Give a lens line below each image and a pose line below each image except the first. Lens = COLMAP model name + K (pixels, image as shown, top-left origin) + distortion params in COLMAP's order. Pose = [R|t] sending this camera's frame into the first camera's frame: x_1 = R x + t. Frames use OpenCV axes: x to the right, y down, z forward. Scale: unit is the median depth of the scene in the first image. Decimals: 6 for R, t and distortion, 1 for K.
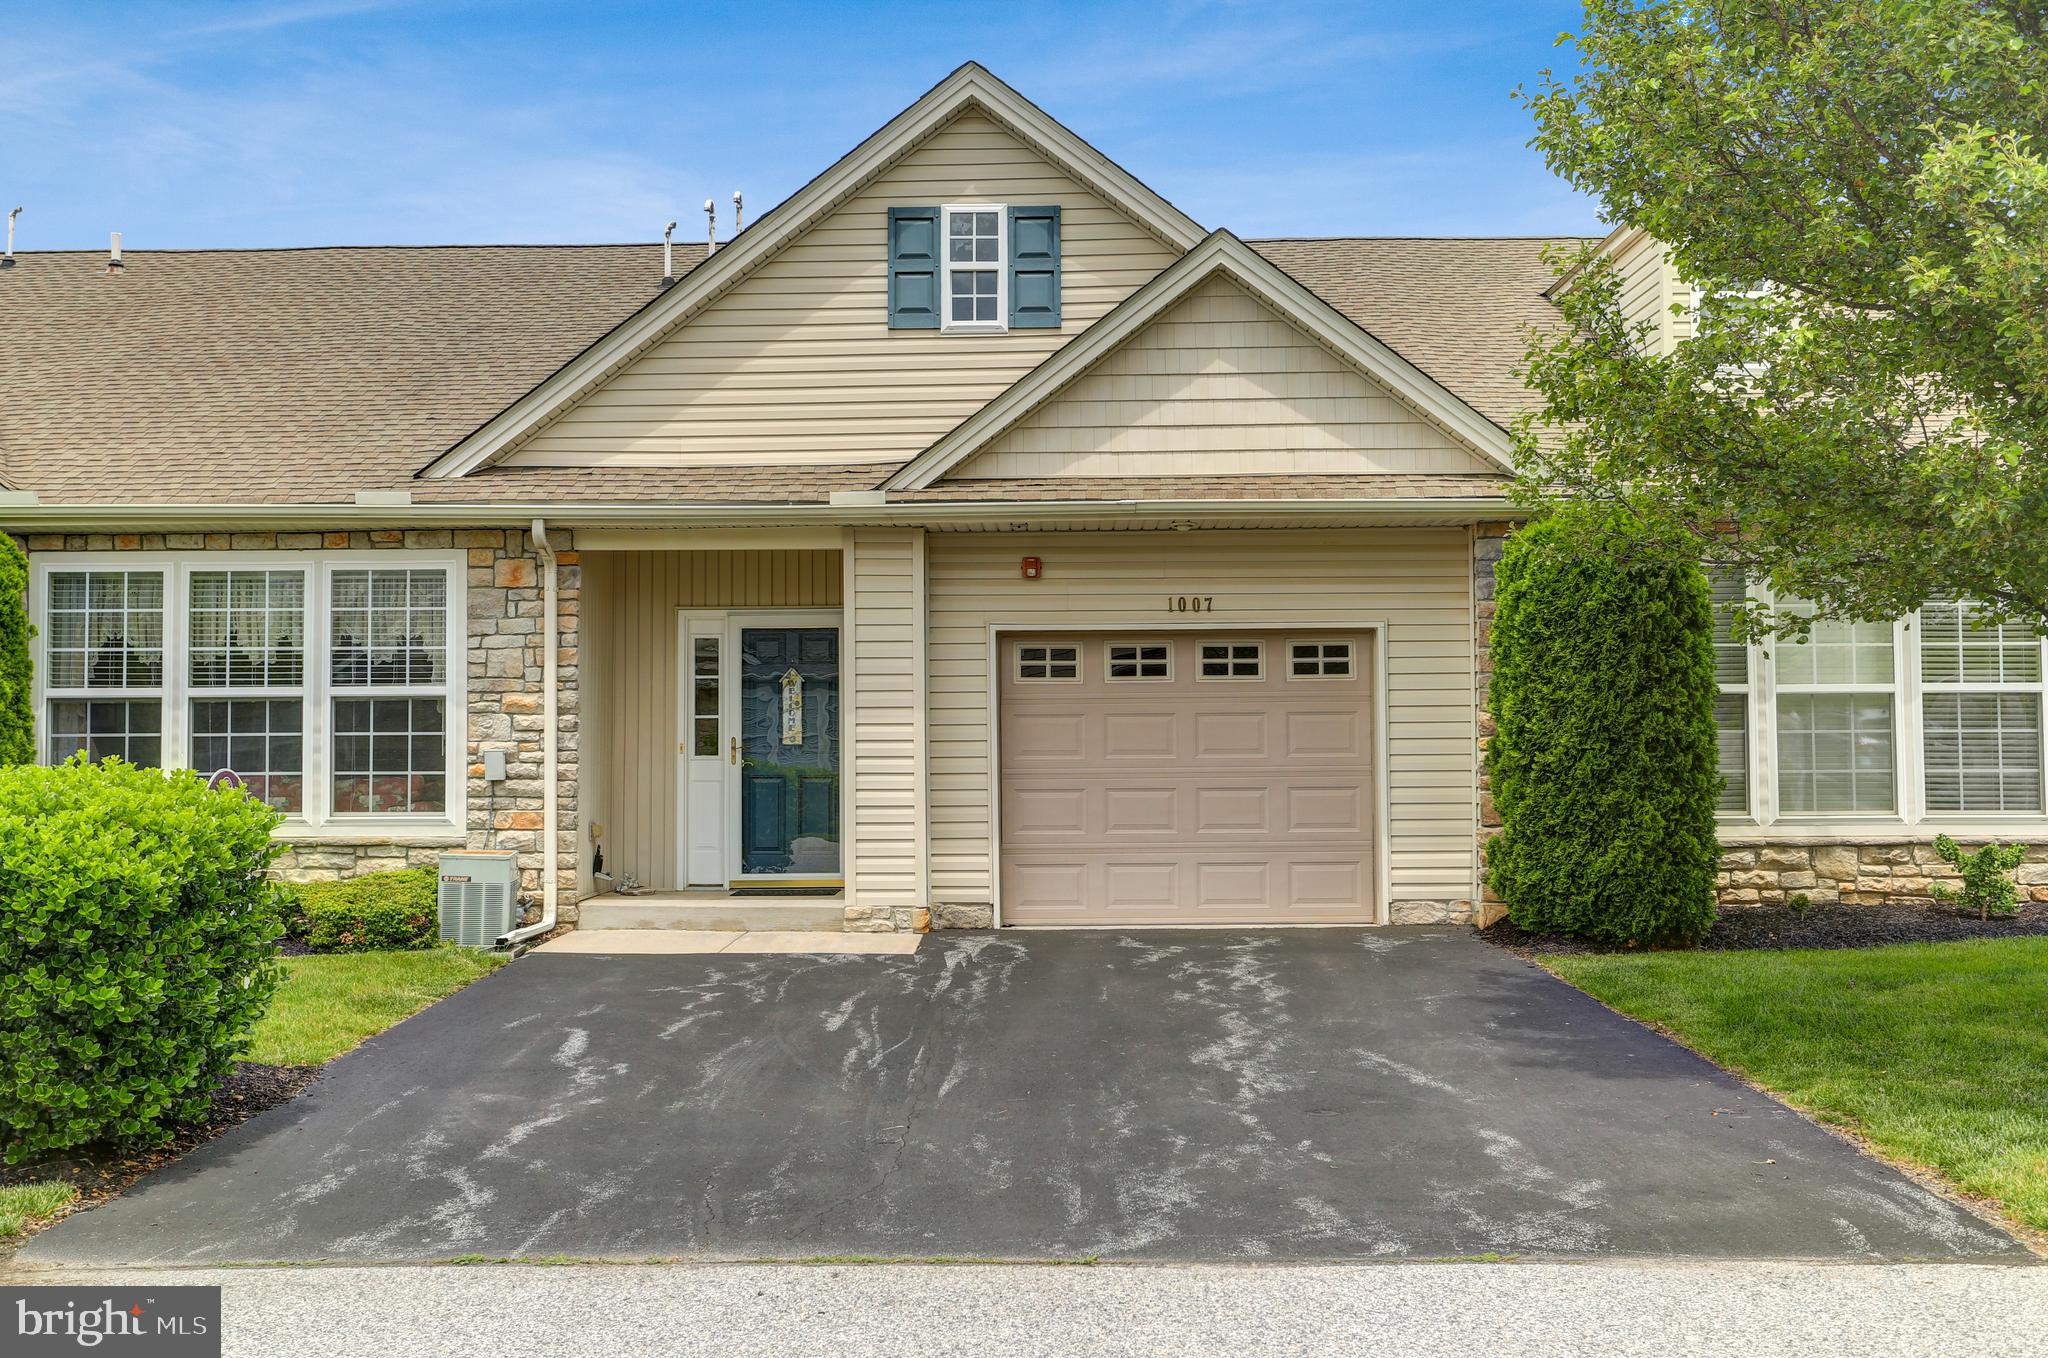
lens RADIAL K [[2045.5, 0, 1029.4], [0, 2045.5, 656.1], [0, 0, 1]] dist [0.004498, 0.022027]
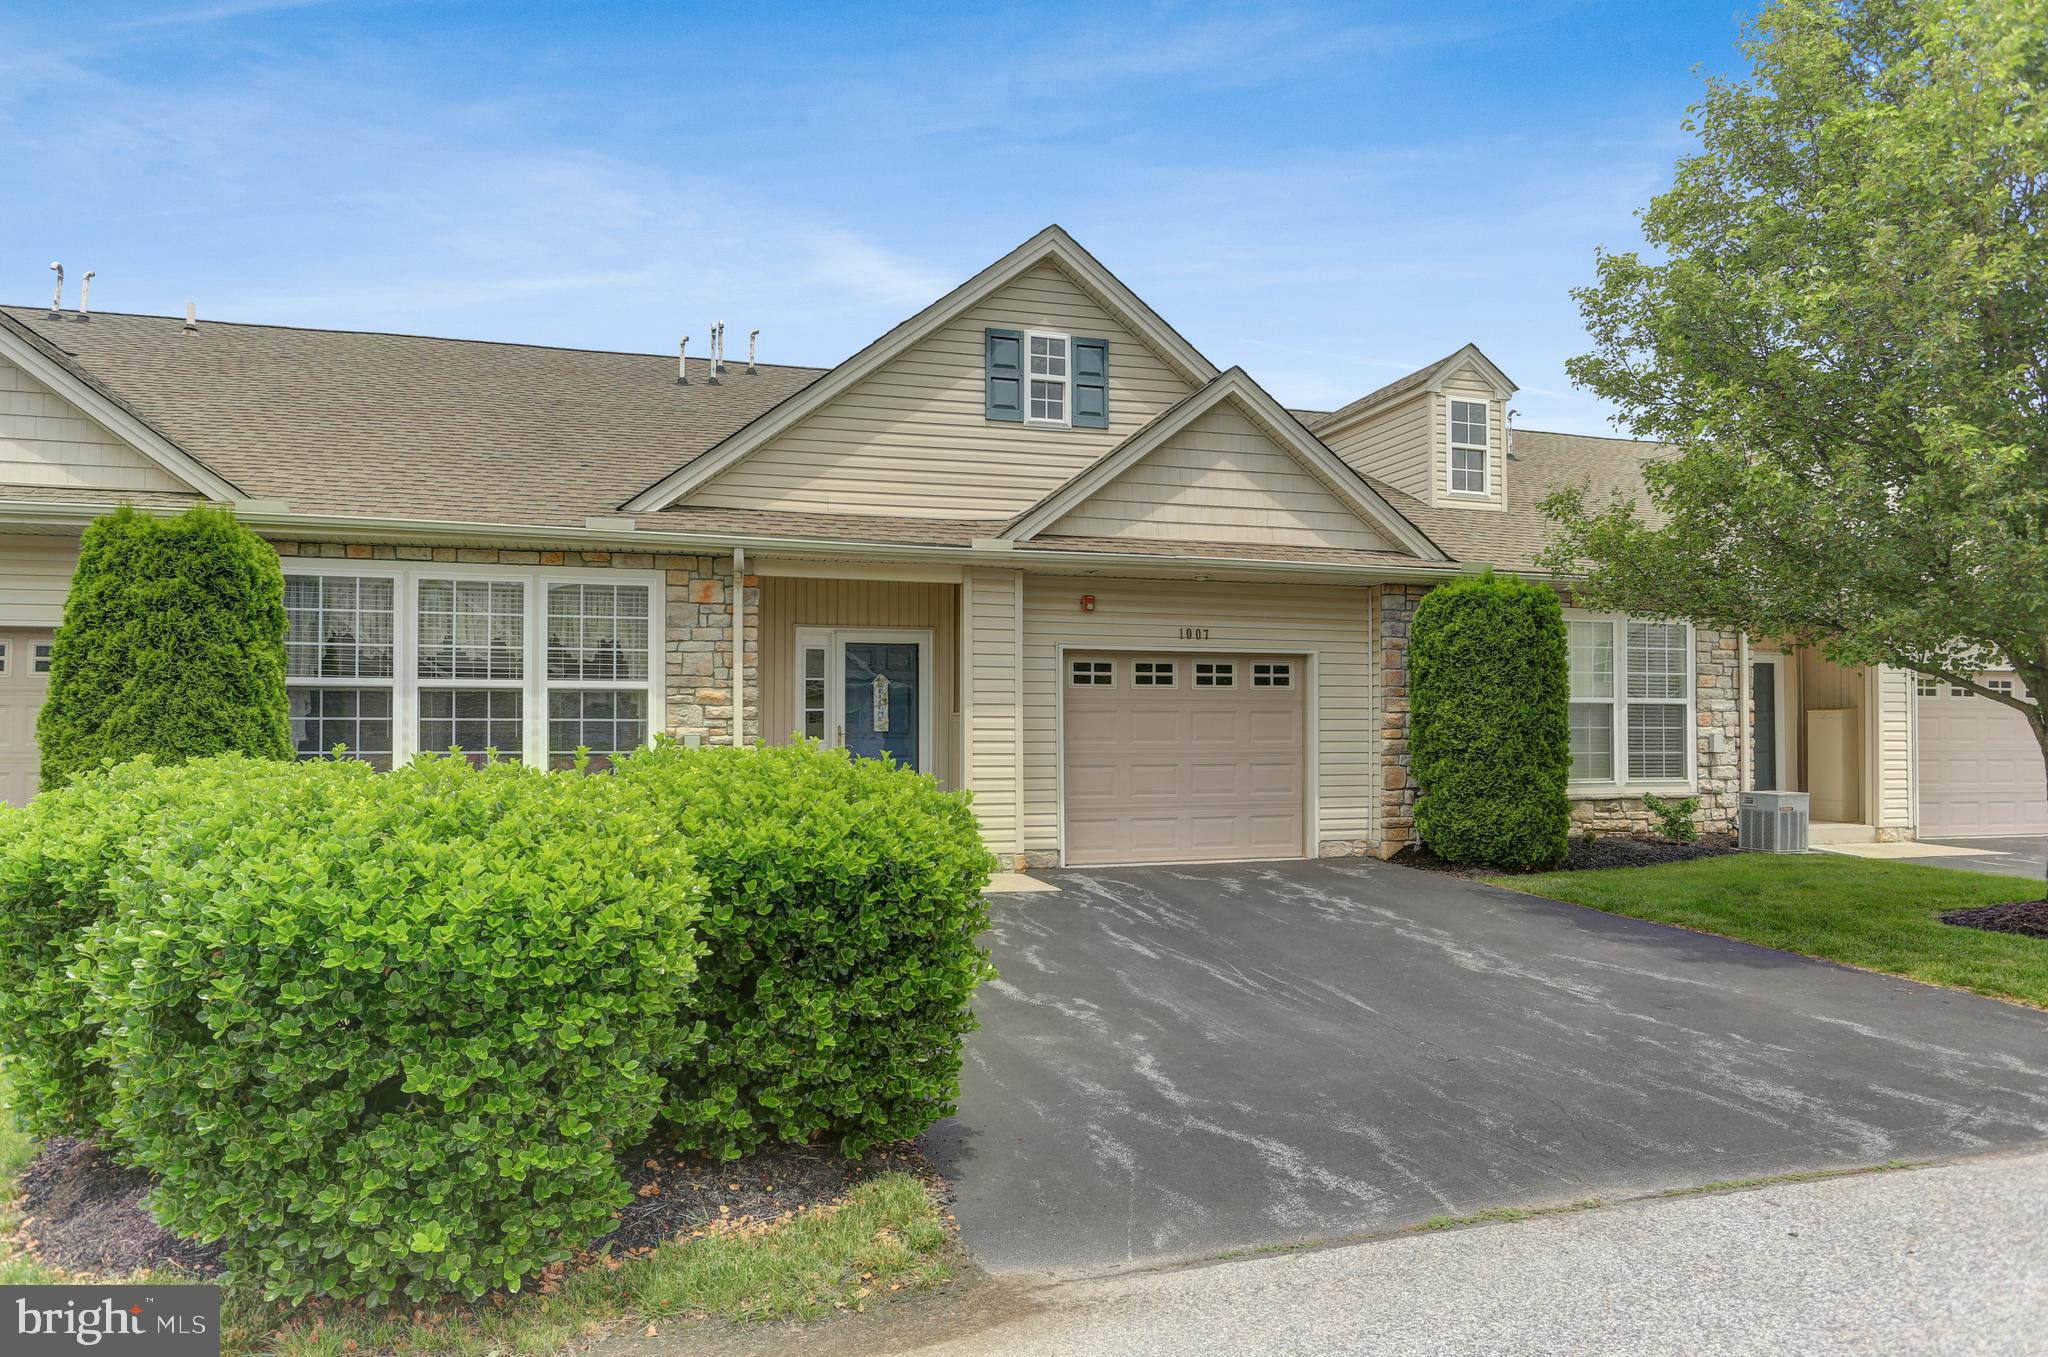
lens RADIAL K [[1268.8, 0, 1017.4], [0, 1268.8, 716.4], [0, 0, 1]] dist [-0.042221, 0.029336]
pose [[0.950183, 0.011039, 0.311497, -0.310437], [-0.020108, 0.999462, 0.025918, 0.011376], [-0.311043, -0.030891, 0.949894, 0.212241]]
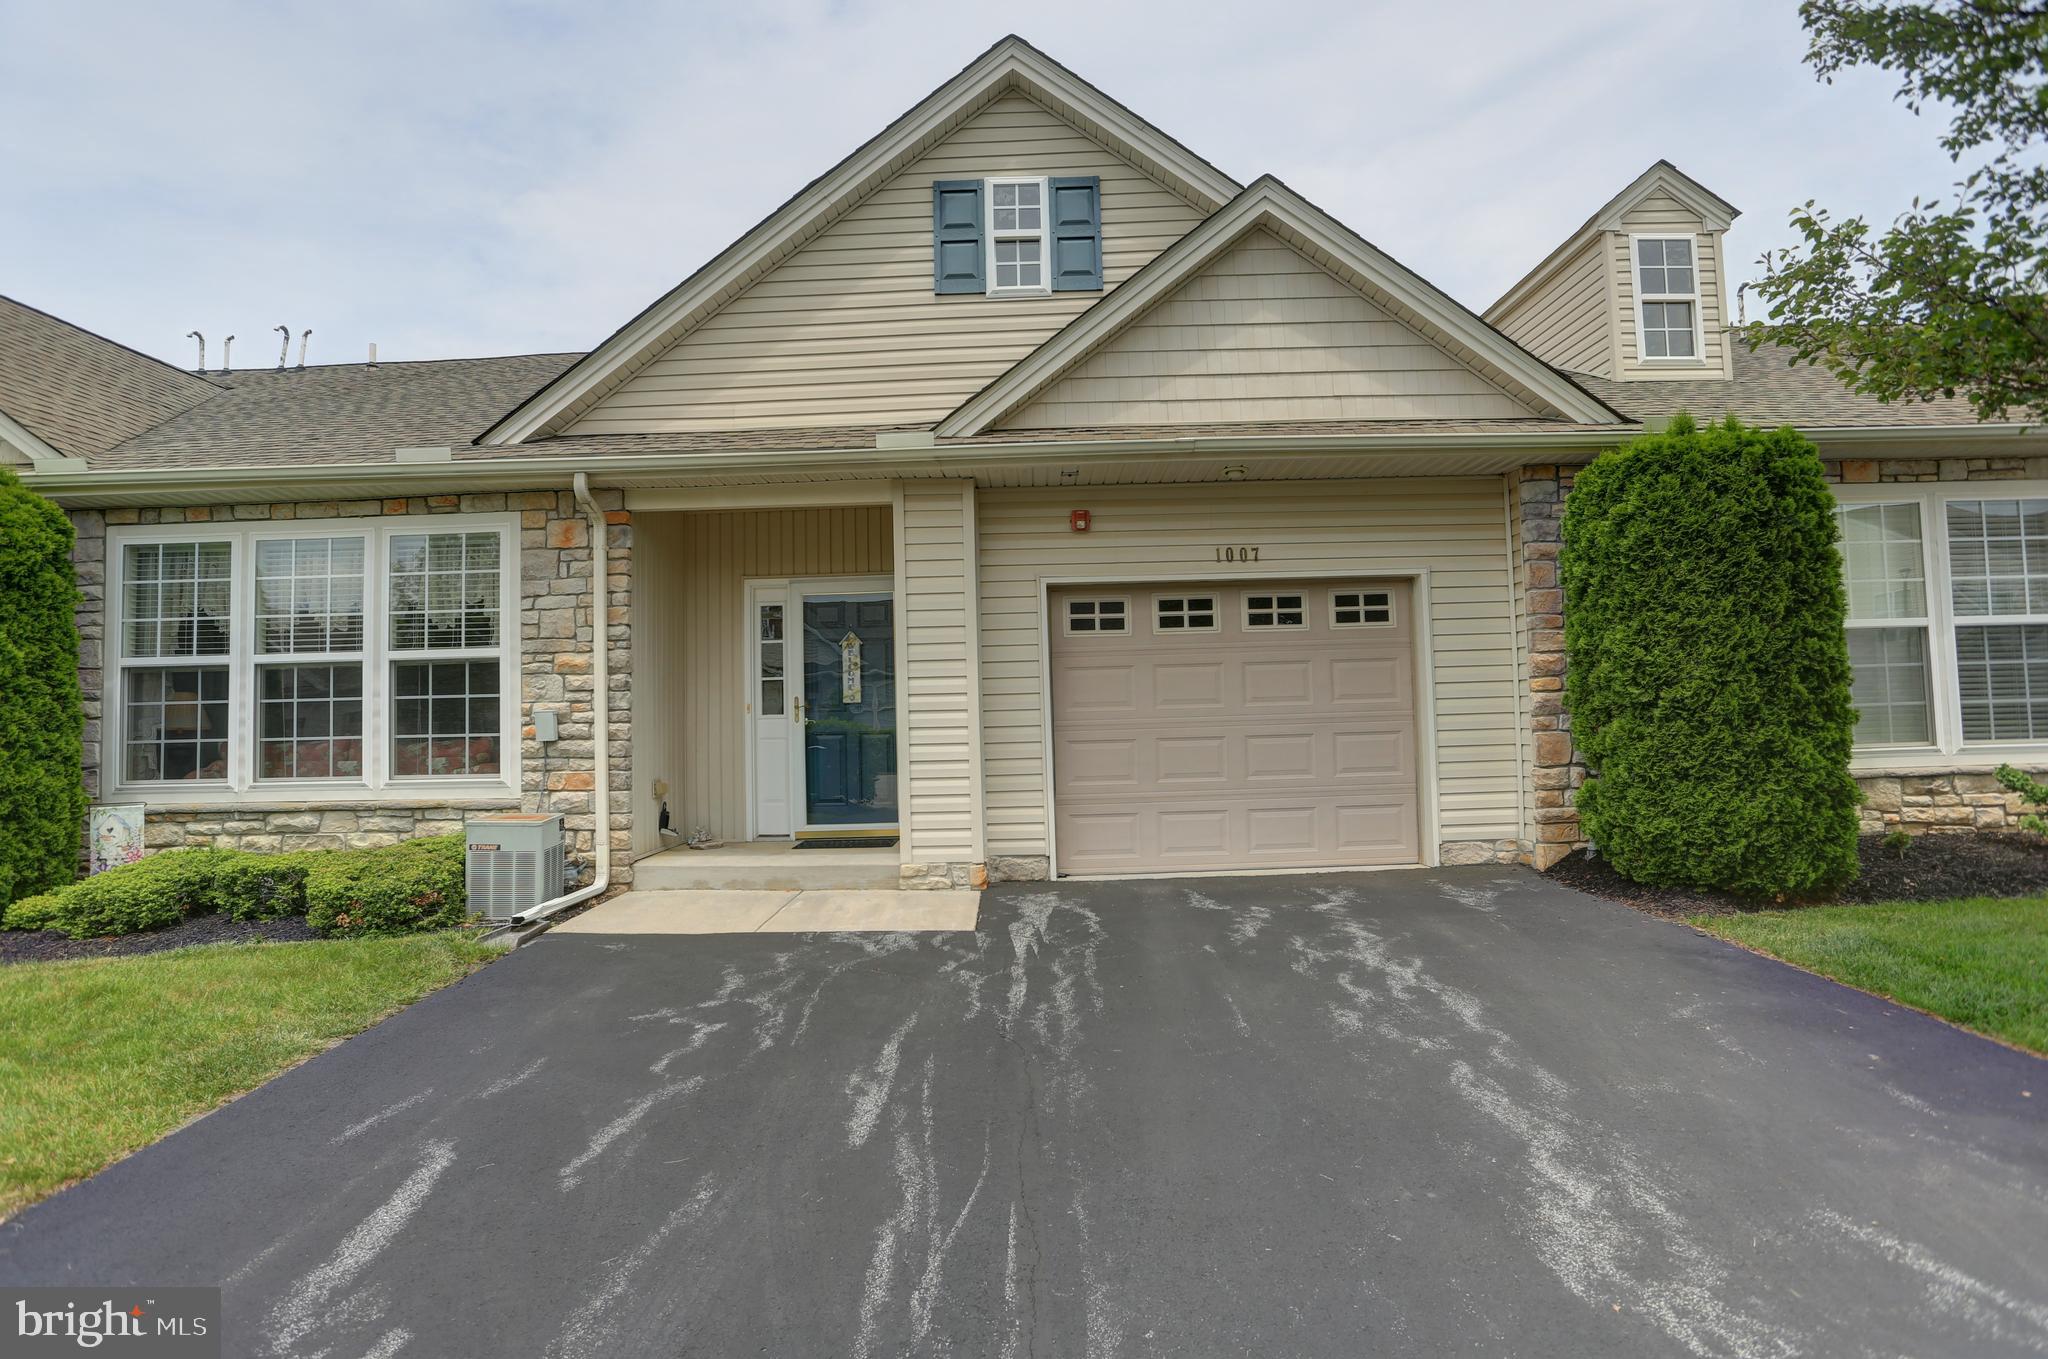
lens RADIAL K [[992.3, 0, 1031.5], [0, 992.3, 669.3], [0, 0, 1]] dist [-0.073261, 0.034018]
pose [[0.999599, -0.018663, 0.021306, -0.035334], [0.018736, 0.999819, -0.003253, 0.031583], [-0.021242, 0.003651, 0.999768, 0.518239]]
